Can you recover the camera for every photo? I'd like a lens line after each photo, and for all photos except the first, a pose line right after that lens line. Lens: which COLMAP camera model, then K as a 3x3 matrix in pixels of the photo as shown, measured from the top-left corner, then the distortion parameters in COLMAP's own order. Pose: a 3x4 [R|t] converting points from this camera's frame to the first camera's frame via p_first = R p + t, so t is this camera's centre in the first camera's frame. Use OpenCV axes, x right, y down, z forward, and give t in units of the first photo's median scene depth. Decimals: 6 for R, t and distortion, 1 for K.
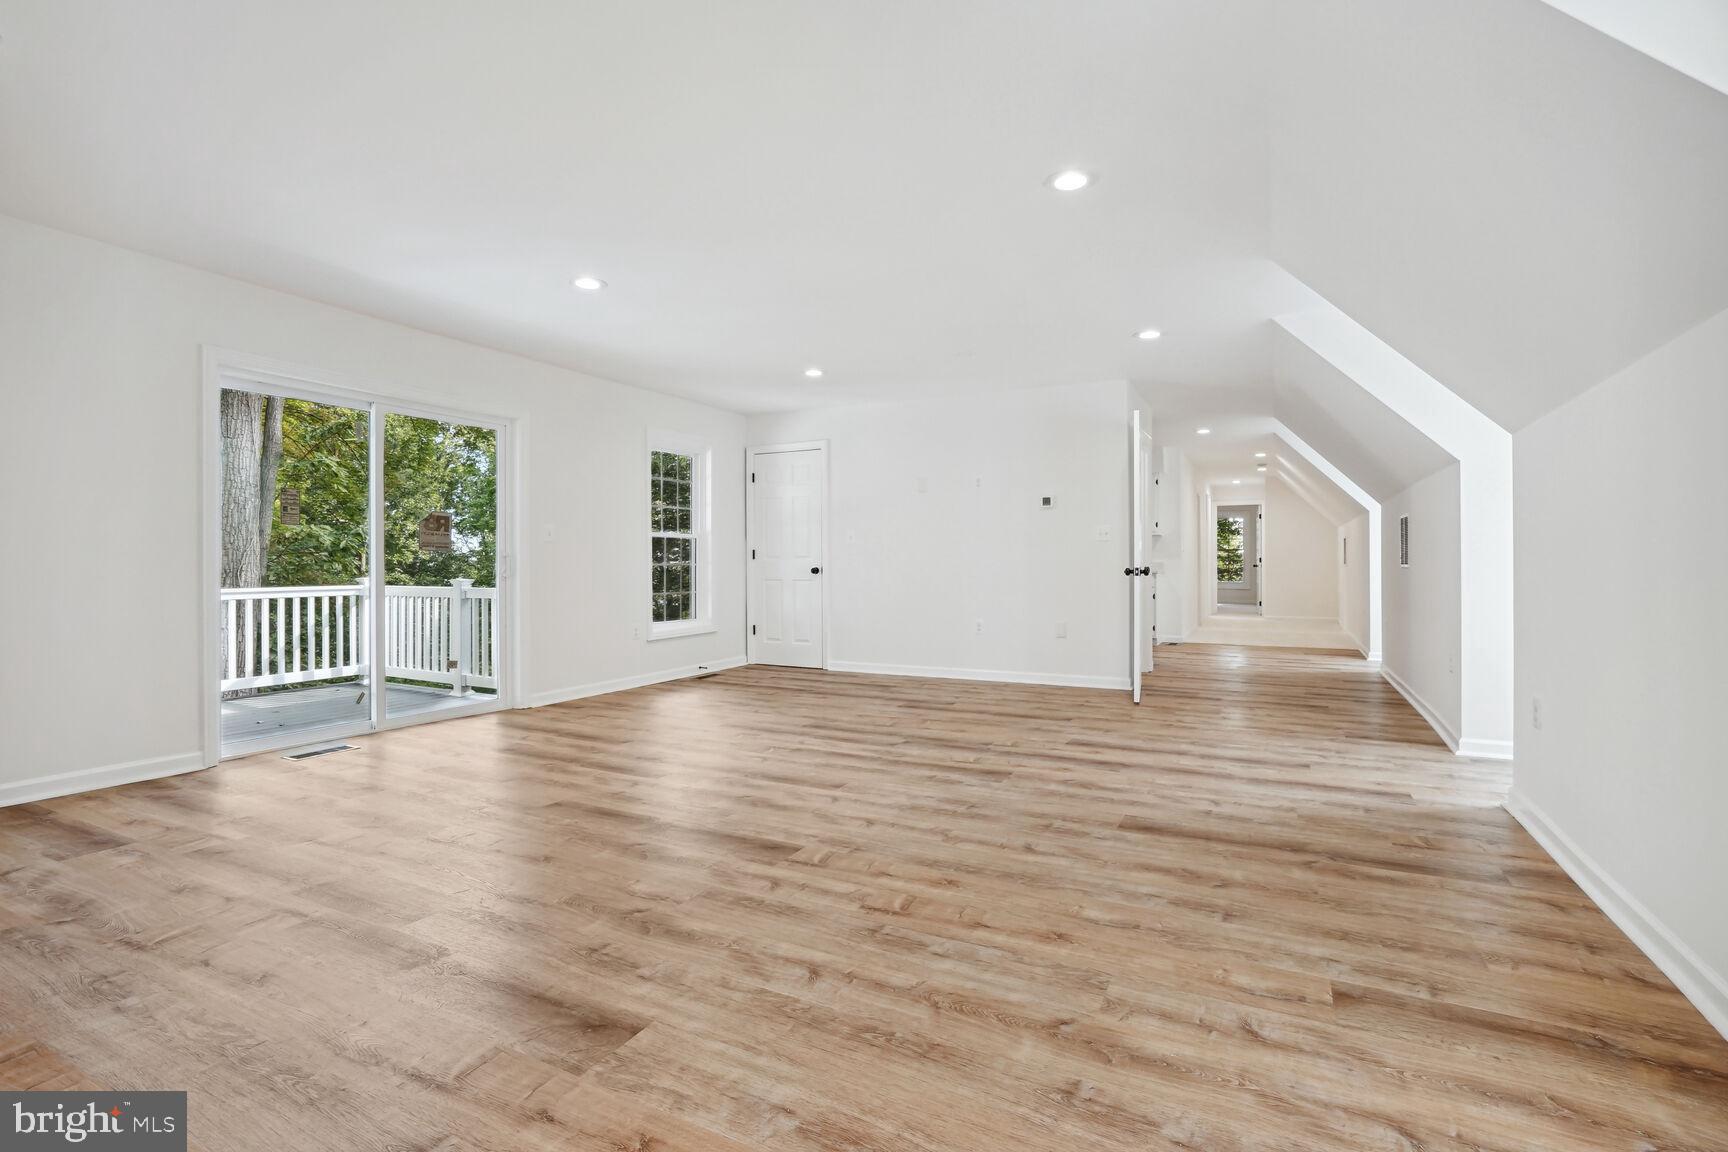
lens RADIAL K [[803.2, 0, 853.5], [0, 803.2, 564.1], [0, 0, 1]] dist [-0.025768, 0.011777]
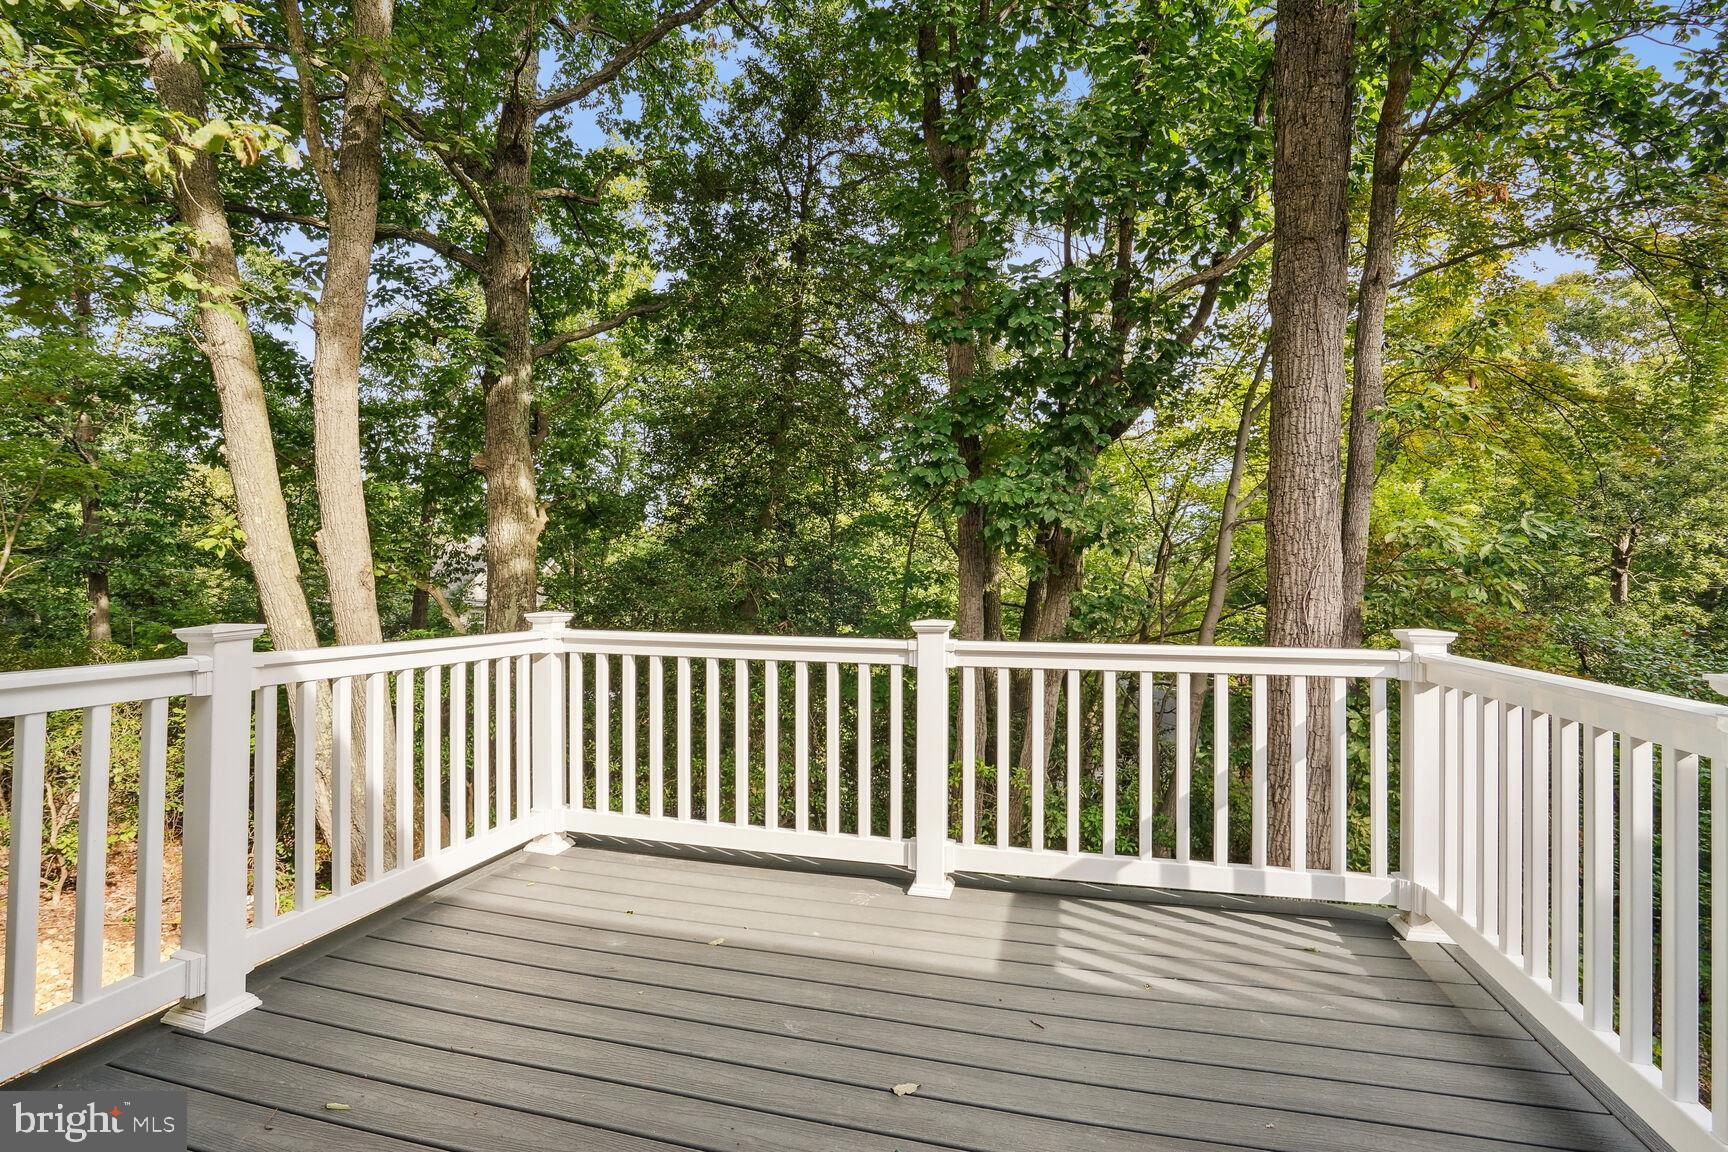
lens RADIAL K [[803.2, 0, 868.2], [0, 803.2, 566.6], [0, 0, 1]] dist [-0.025768, 0.011777]
pose [[0.242313, -0.023581, -0.969912, -0.242795], [-0.006386, 0.999644, -0.025899, 0.001202], [0.970177, 0.012469, 0.242076, 0.495615]]
